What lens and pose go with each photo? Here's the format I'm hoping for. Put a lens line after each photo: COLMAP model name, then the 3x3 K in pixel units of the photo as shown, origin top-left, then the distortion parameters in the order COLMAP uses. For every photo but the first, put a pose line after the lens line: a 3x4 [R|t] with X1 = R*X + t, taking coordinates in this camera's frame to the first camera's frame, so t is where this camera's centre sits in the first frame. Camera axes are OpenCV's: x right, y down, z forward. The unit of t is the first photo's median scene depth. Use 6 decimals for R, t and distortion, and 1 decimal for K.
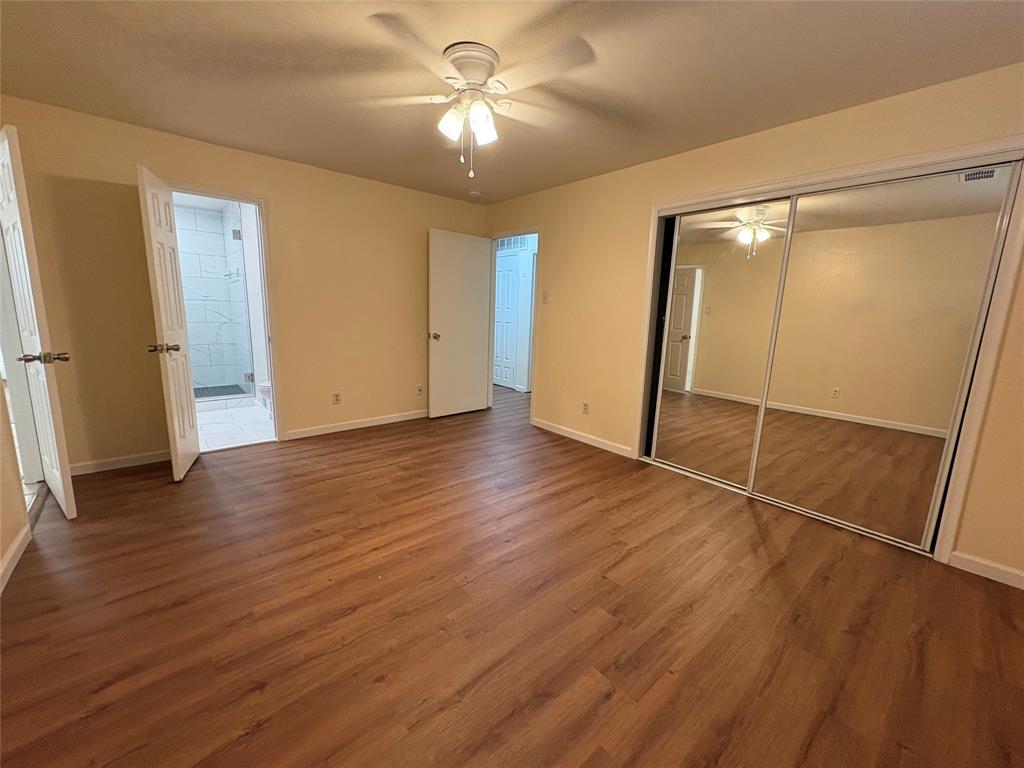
lens RADIAL K [[408.9, 0, 512.0], [0, 408.9, 384.0], [0, 0, 1]] dist [-0.000044, -0.000059]
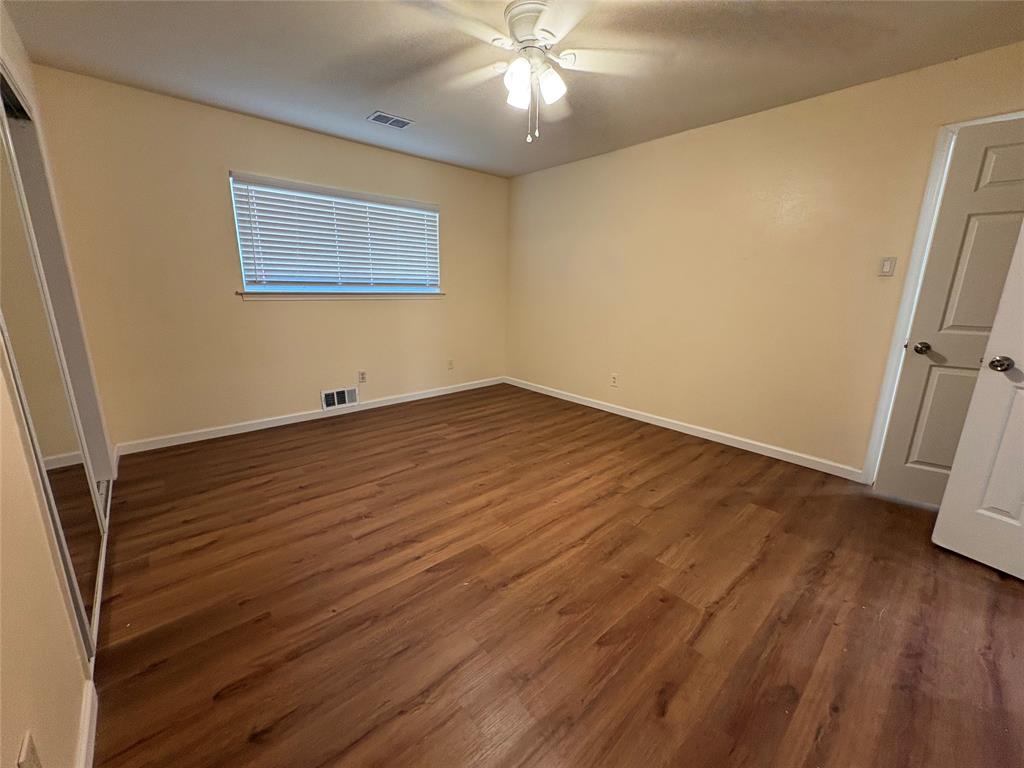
lens RADIAL K [[408.9, 0, 512.0], [0, 408.9, 384.0], [0, 0, 1]] dist [-0.000044, -0.000059]
pose [[-0.998687, -0.043931, -0.026355, -0.042265], [-0.050846, 0.912906, 0.404990, -0.274713], [0.006268, 0.405799, -0.913941, 1.548954]]
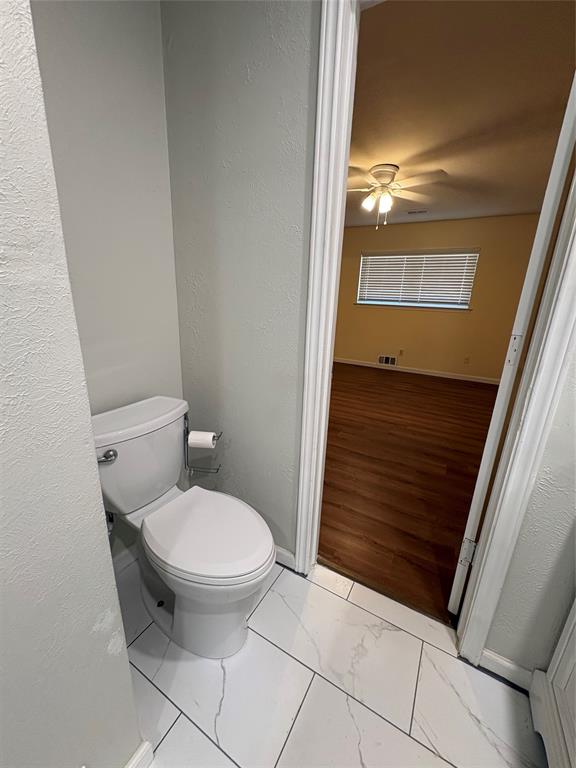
lens RADIAL K [[306.7, 0, 288.0], [0, 306.7, 384.0], [0, 0, 1]] dist [-0.000044, -0.000059]
pose [[-0.323416, -0.303065, 0.896411, -1.140060], [0.125750, 0.925156, 0.358153, -0.295977], [-0.937864, 0.228556, -0.261100, 1.456132]]
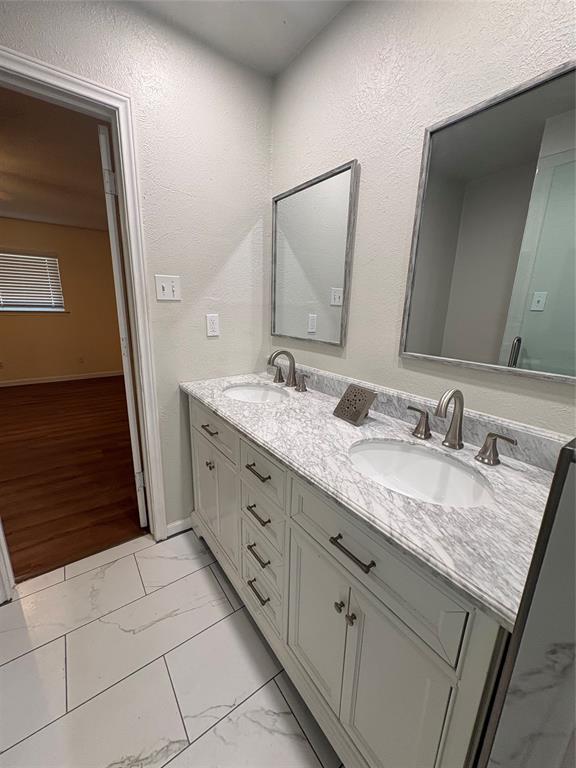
lens RADIAL K [[311.9, 0, 288.0], [0, 311.9, 384.0], [0, 0, 1]] dist [0.001077, 0.000056]
pose [[-0.994025, -0.076368, 0.077995, -1.251786], [-0.037081, 0.908269, 0.416740, -0.363177], [-0.102666, 0.411358, -0.905674, 1.639002]]
